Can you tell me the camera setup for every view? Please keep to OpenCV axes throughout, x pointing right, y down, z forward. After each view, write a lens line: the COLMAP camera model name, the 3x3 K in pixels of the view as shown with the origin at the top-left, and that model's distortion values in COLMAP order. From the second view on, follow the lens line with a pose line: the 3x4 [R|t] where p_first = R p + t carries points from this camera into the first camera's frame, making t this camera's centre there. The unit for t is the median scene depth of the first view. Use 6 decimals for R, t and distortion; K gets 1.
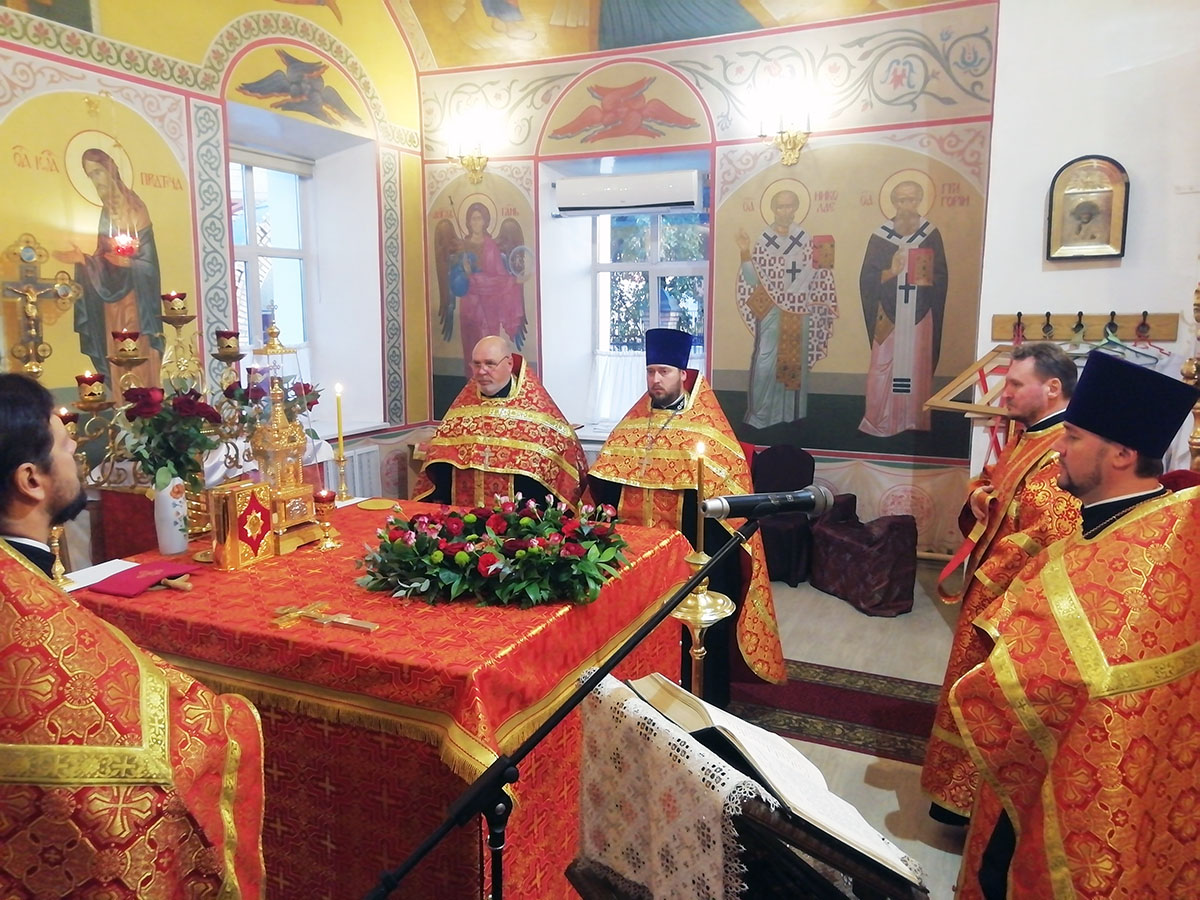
lens RADIAL K [[951.7, 0, 603.6], [0, 951.7, 454.1], [0, 0, 1]] dist [0.038206, -0.004241]
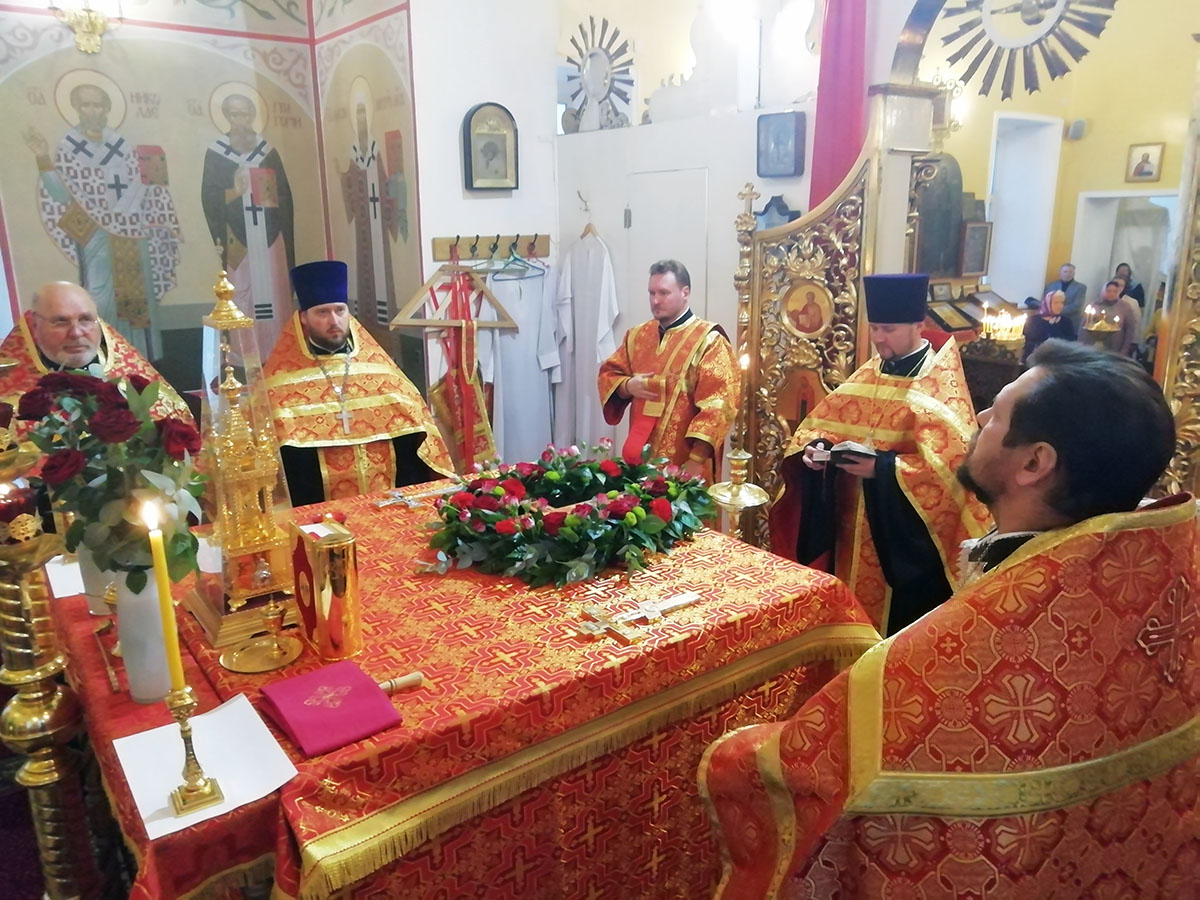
lens RADIAL K [[951.7, 0, 603.6], [0, 951.7, 454.1], [0, 0, 1]] dist [0.038206, -0.004241]
pose [[0.426620, -0.222486, 0.876639, -0.418407], [0.142967, 0.973674, 0.177537, -0.052597], [-0.893060, 0.049590, 0.447197, 0.255409]]
